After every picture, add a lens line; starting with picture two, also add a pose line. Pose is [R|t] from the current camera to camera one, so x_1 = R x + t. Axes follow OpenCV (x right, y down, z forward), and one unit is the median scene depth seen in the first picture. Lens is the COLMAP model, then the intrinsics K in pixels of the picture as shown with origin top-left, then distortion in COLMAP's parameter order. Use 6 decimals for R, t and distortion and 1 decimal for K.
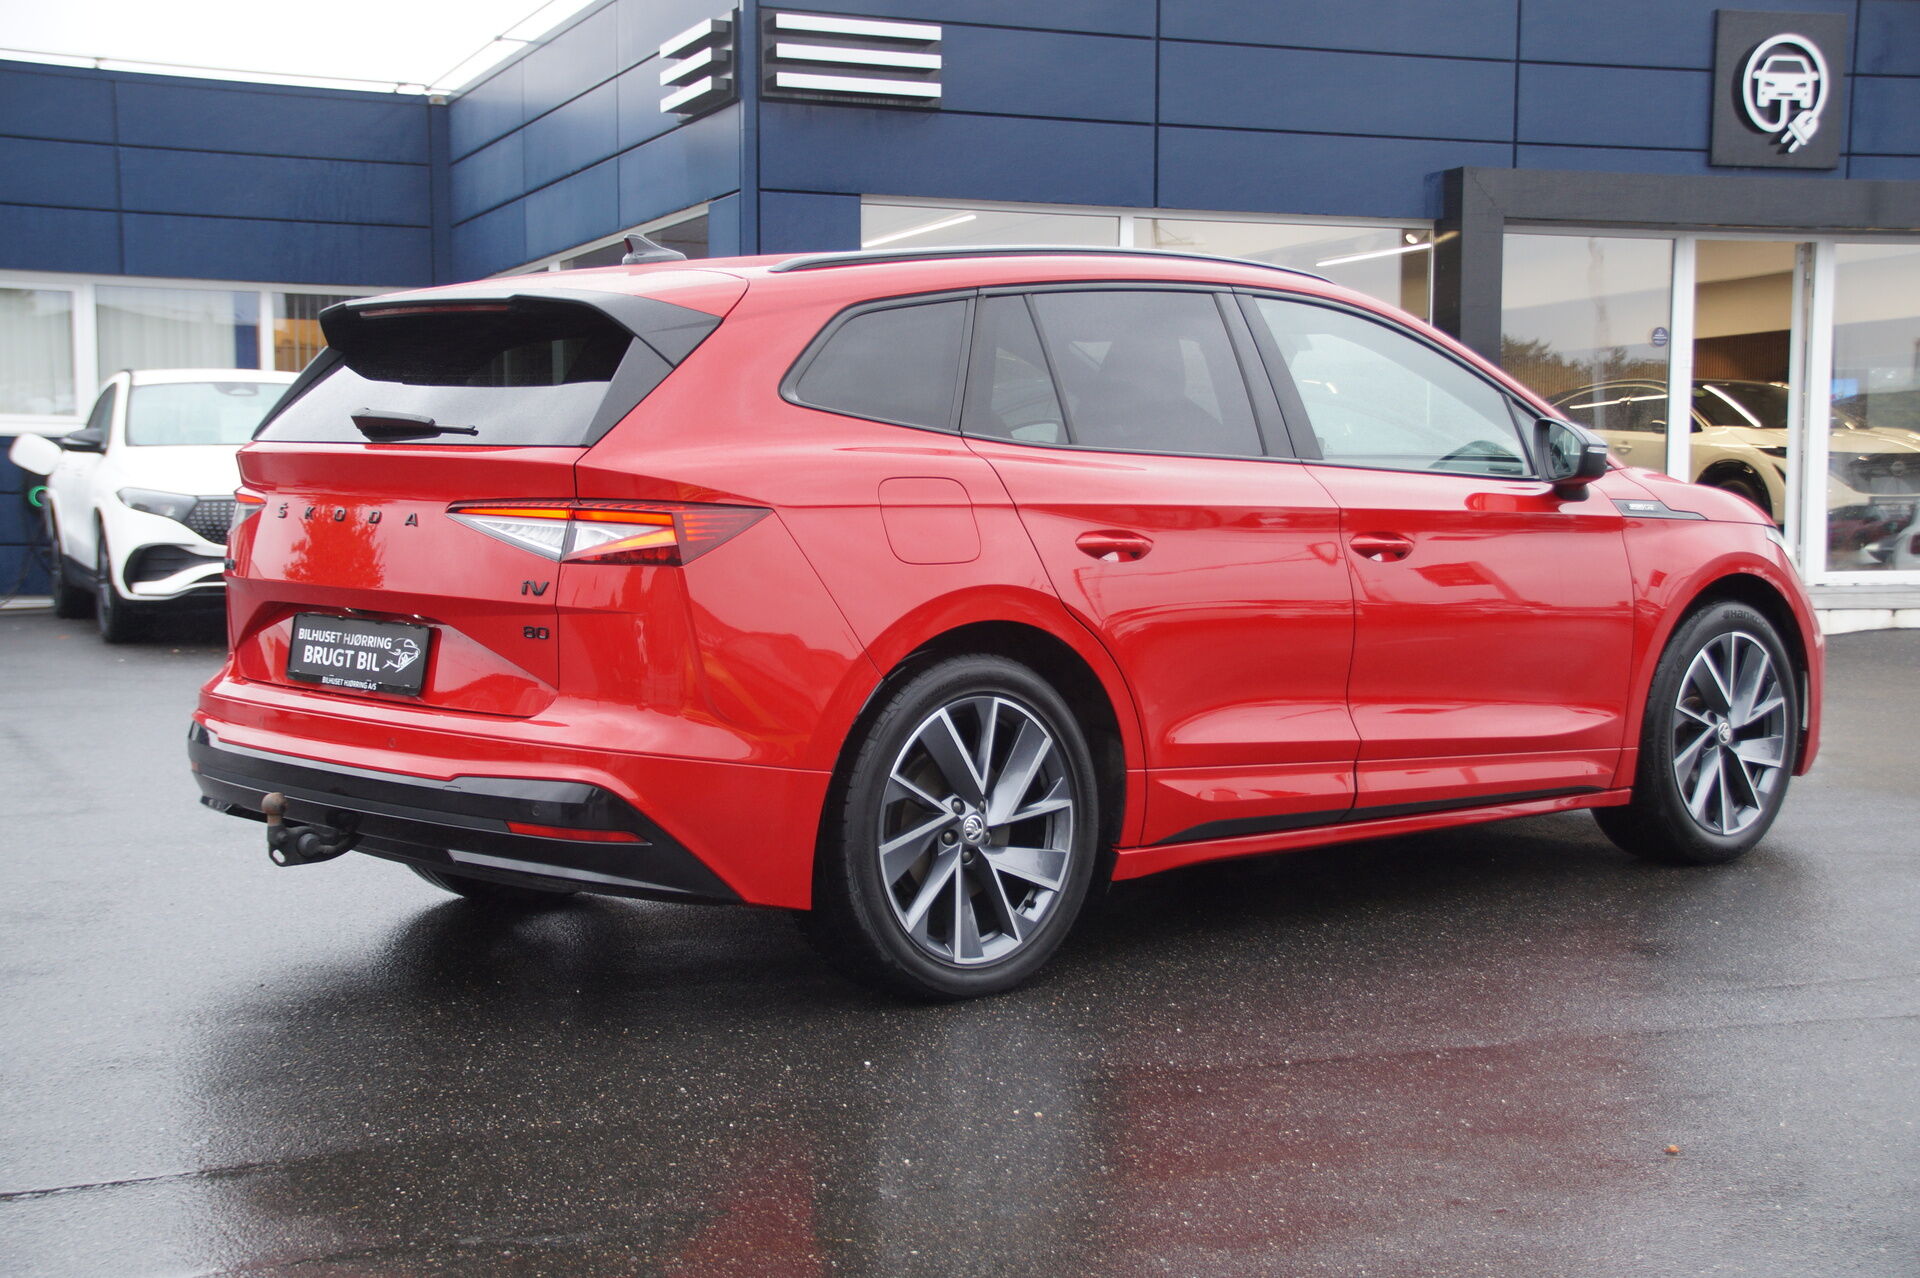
lens RADIAL K [[2621.1, 0, 960.0], [0, 2621.1, 639.0], [0, 0, 1]] dist [0.235447, 0.036480]
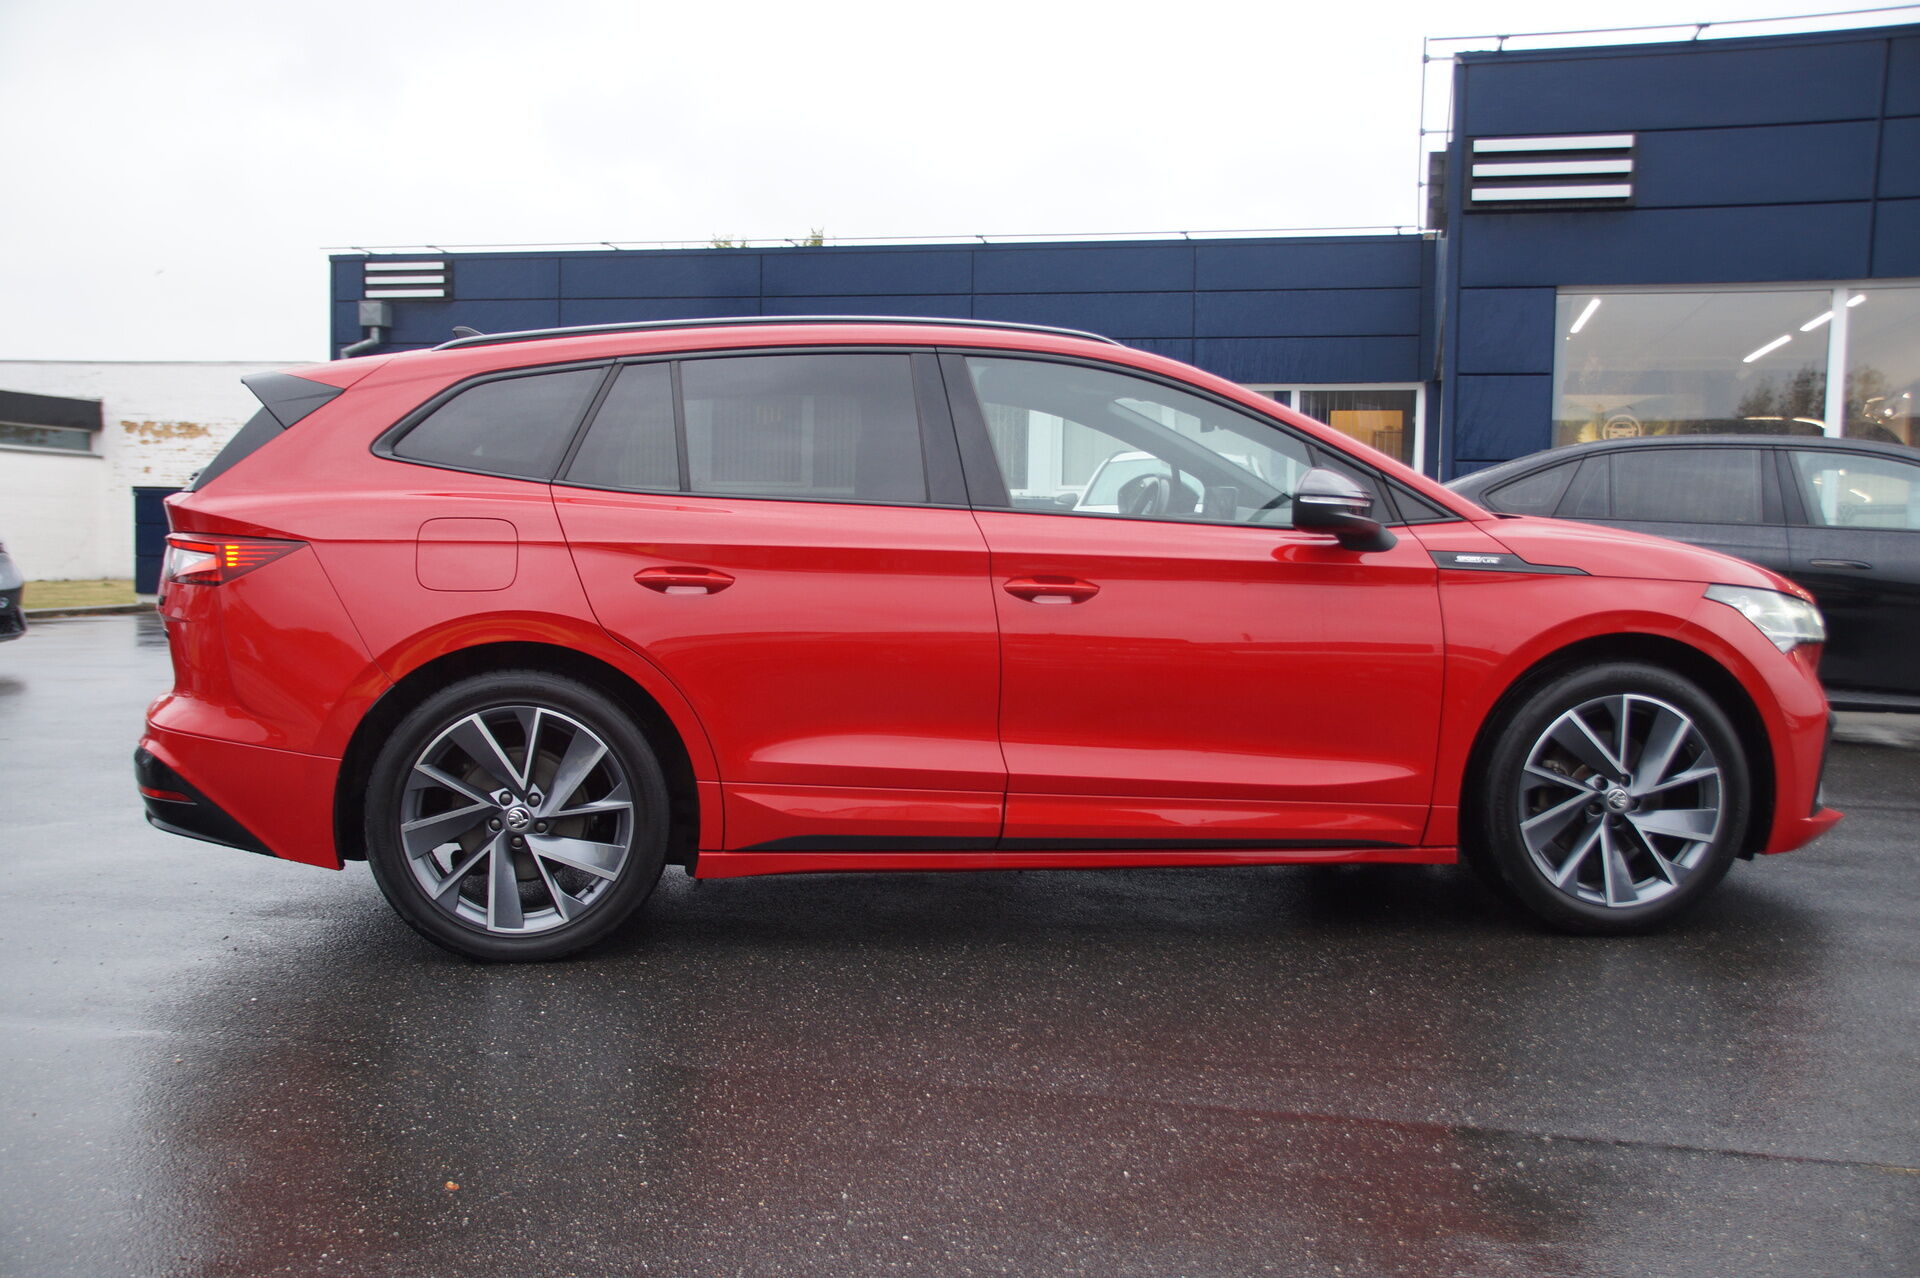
lens RADIAL K [[1945.0, 0, 960.0], [0, 1945.0, 639.0], [0, 0, 1]] dist [0.016839, 0.033310]
pose [[0.814719, 0.040585, -0.578433, 0.589511], [-0.043895, 0.999002, 0.008267, -0.020937], [0.578191, 0.018655, 0.815688, 0.358808]]
